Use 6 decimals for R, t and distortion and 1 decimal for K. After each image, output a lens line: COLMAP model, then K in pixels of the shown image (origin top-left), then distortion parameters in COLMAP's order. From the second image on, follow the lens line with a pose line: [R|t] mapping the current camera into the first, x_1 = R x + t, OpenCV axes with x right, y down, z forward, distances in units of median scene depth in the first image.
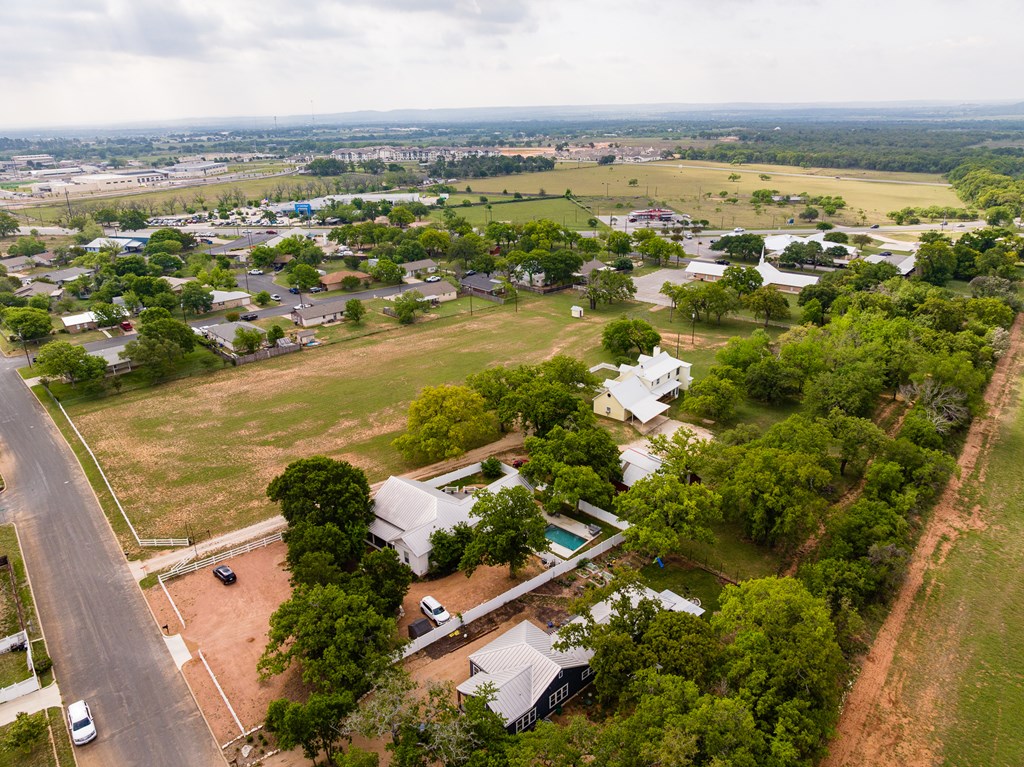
lens RADIAL K [[714.4, 0, 509.7], [0, 714.4, 379.4], [0, 0, 1]] dist [-0.037948, 0.005637]
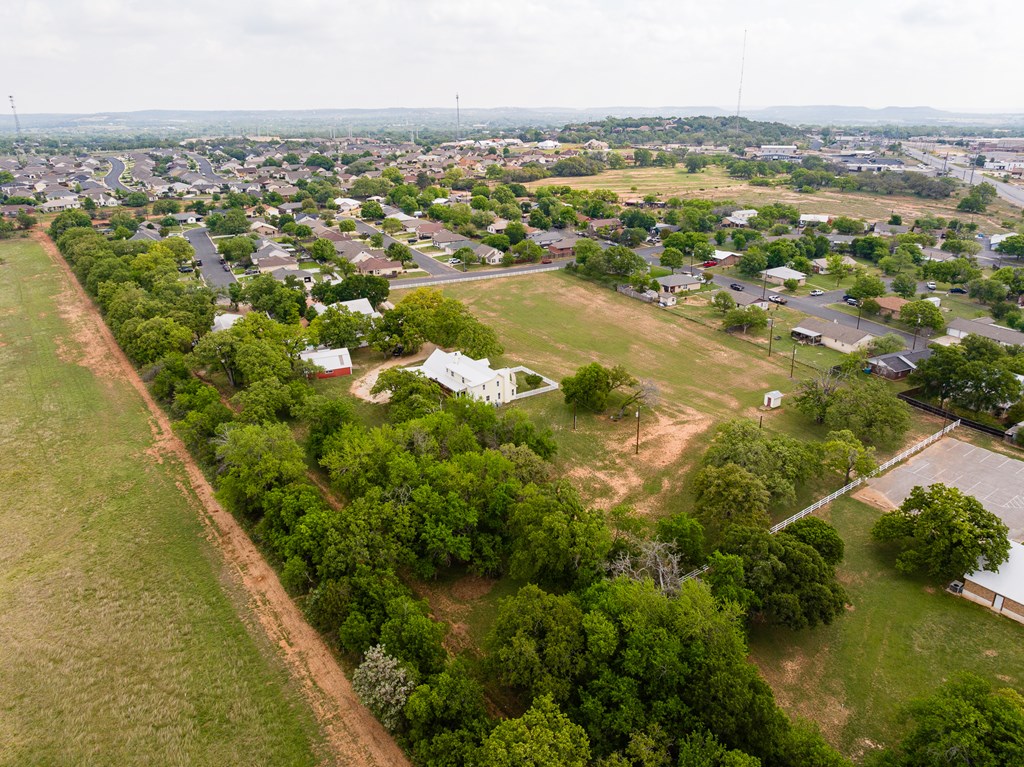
lens RADIAL K [[728.4, 0, 514.0], [0, 728.4, 379.2], [0, 0, 1]] dist [-0.035266, -0.002937]
pose [[-0.263561, 0.354905, -0.896983, 0.988362], [-0.329646, 0.840745, 0.429514, -0.413983], [0.906570, 0.408889, -0.104594, 1.028040]]
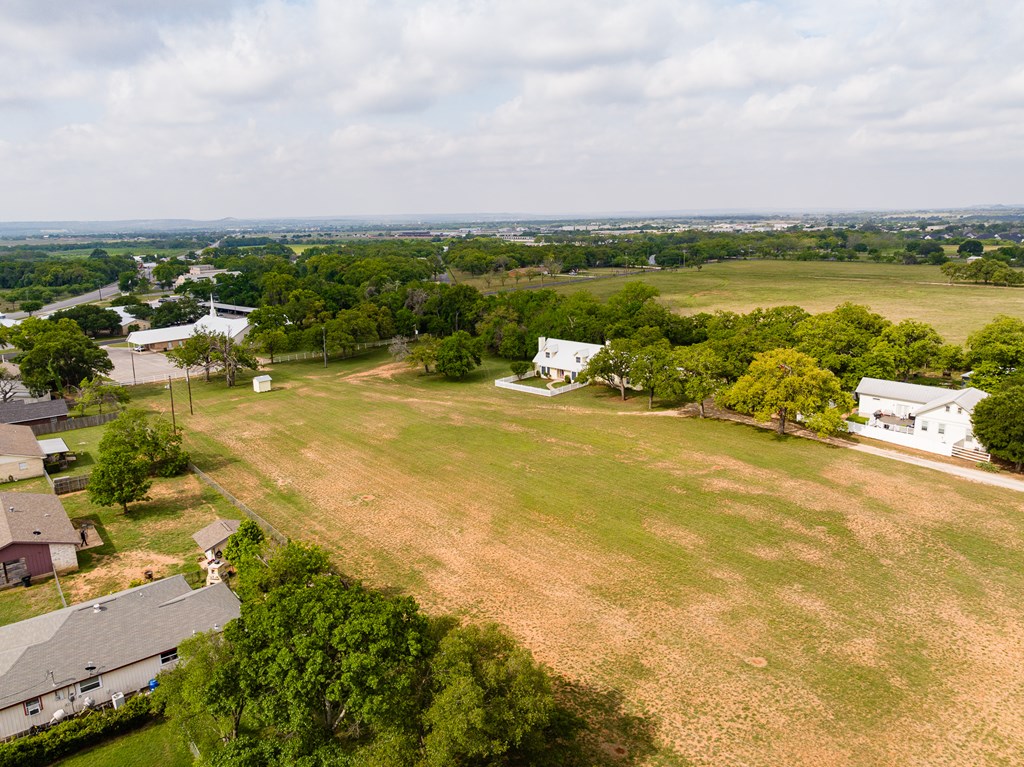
lens RADIAL K [[725.8, 0, 512.0], [0, 725.8, 383.5], [0, 0, 1]] dist [-0.037303, 0.000872]
pose [[0.061967, -0.212672, 0.975157, -0.667520], [0.372549, 0.911347, 0.175082, -0.155163], [-0.925941, 0.352445, 0.135704, 0.855926]]
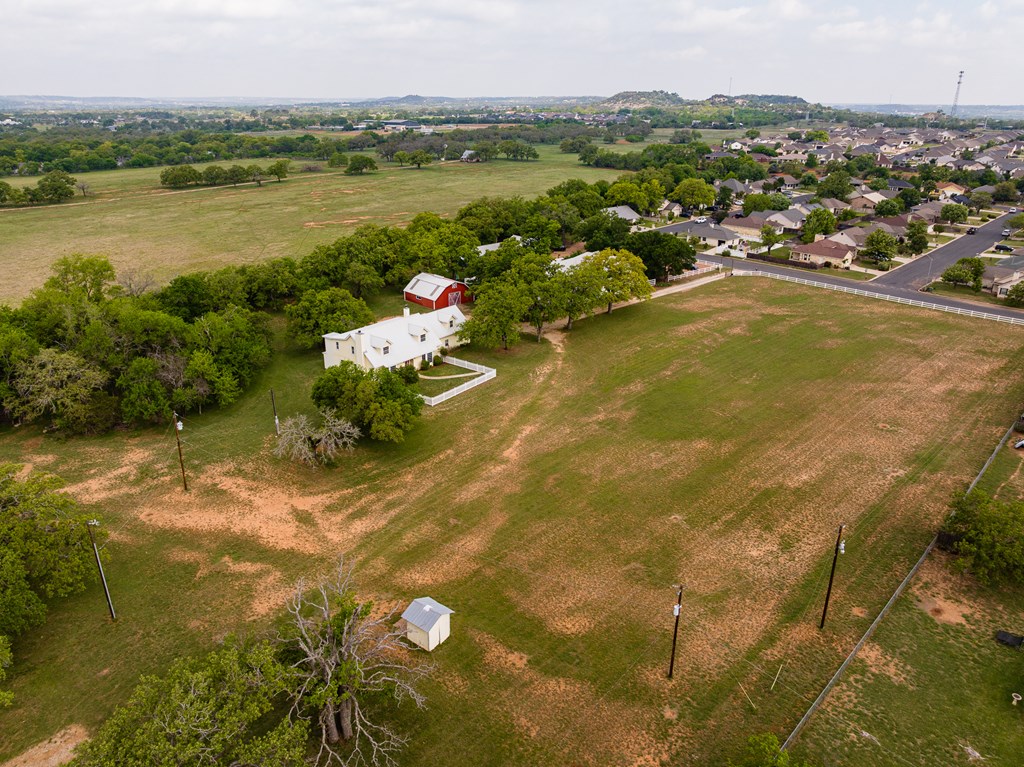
lens RADIAL K [[731.0, 0, 503.9], [0, 731.0, 354.9], [0, 0, 1]] dist [-0.043859, -0.002039]
pose [[-0.998973, 0.020357, -0.040490, 0.093783], [-0.010585, 0.763905, 0.645242, -0.426319], [0.044065, 0.645008, -0.762904, 1.408499]]
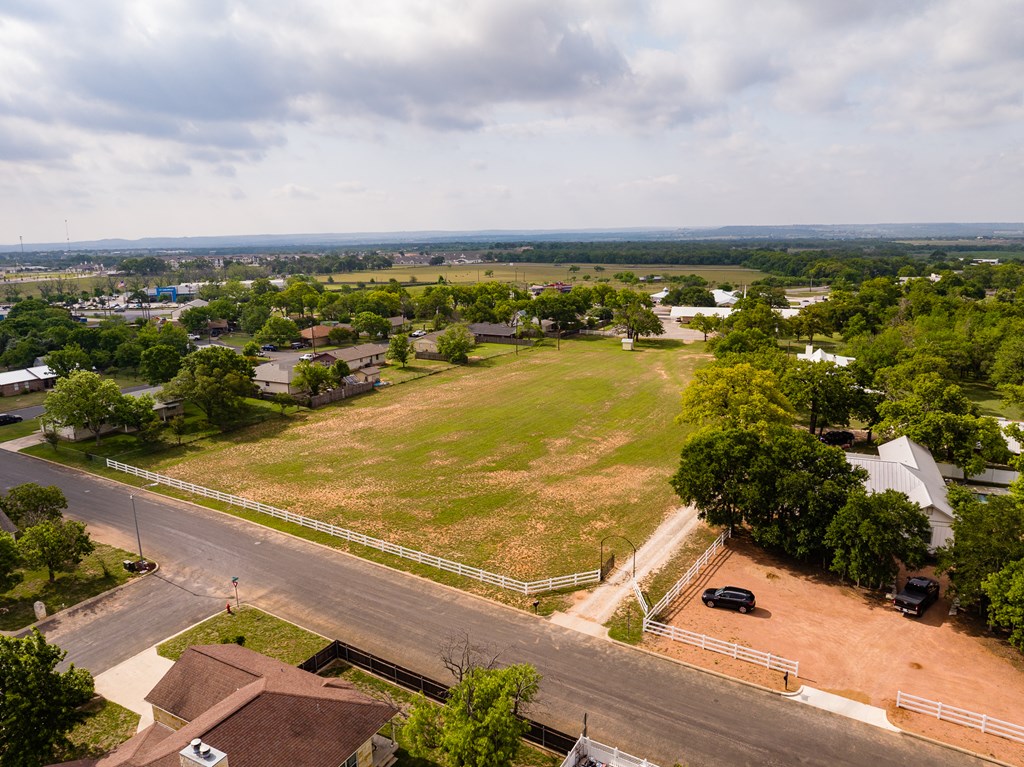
lens RADIAL K [[714.4, 0, 509.7], [0, 714.4, 379.4], [0, 0, 1]] dist [-0.037948, 0.005637]
pose [[0.948022, -0.060819, 0.312339, -0.415805], [0.112236, 0.982390, -0.149372, 0.084773], [-0.297754, 0.176664, 0.938154, 0.236967]]
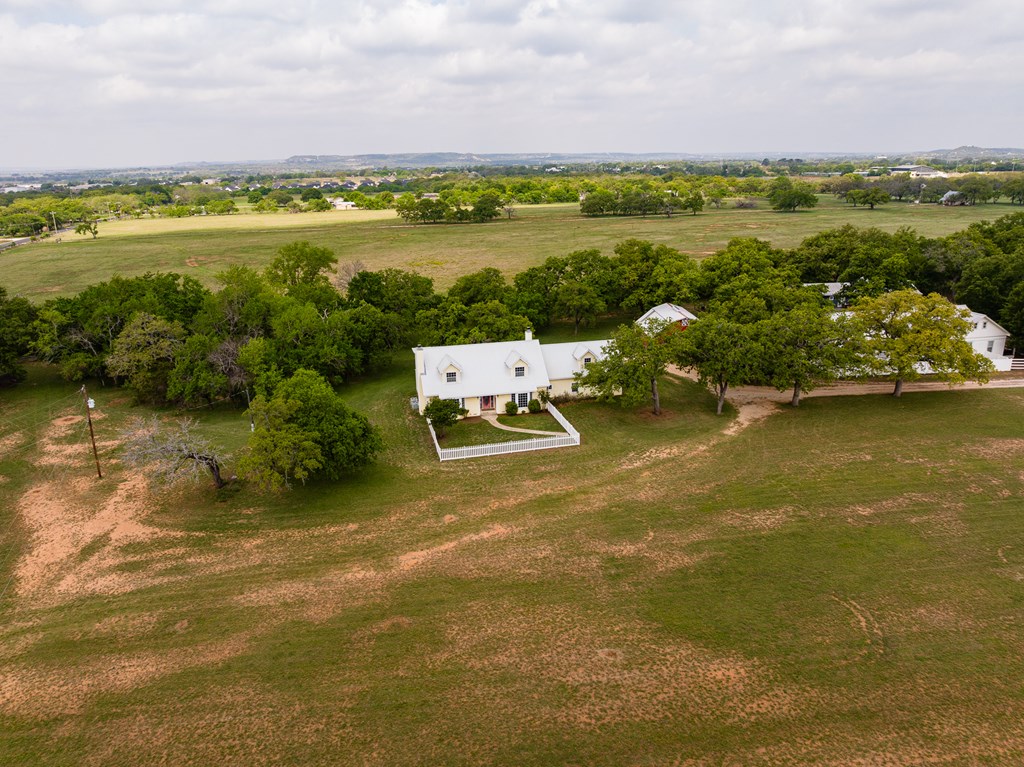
lens RADIAL K [[723.5, 0, 509.6], [0, 723.5, 345.9], [0, 0, 1]] dist [-0.038543, 0.004084]
pose [[-0.801660, -0.122083, 0.585181, -0.133672], [0.239573, 0.831253, 0.501620, -0.265805], [-0.547673, 0.542322, -0.637134, 1.189052]]
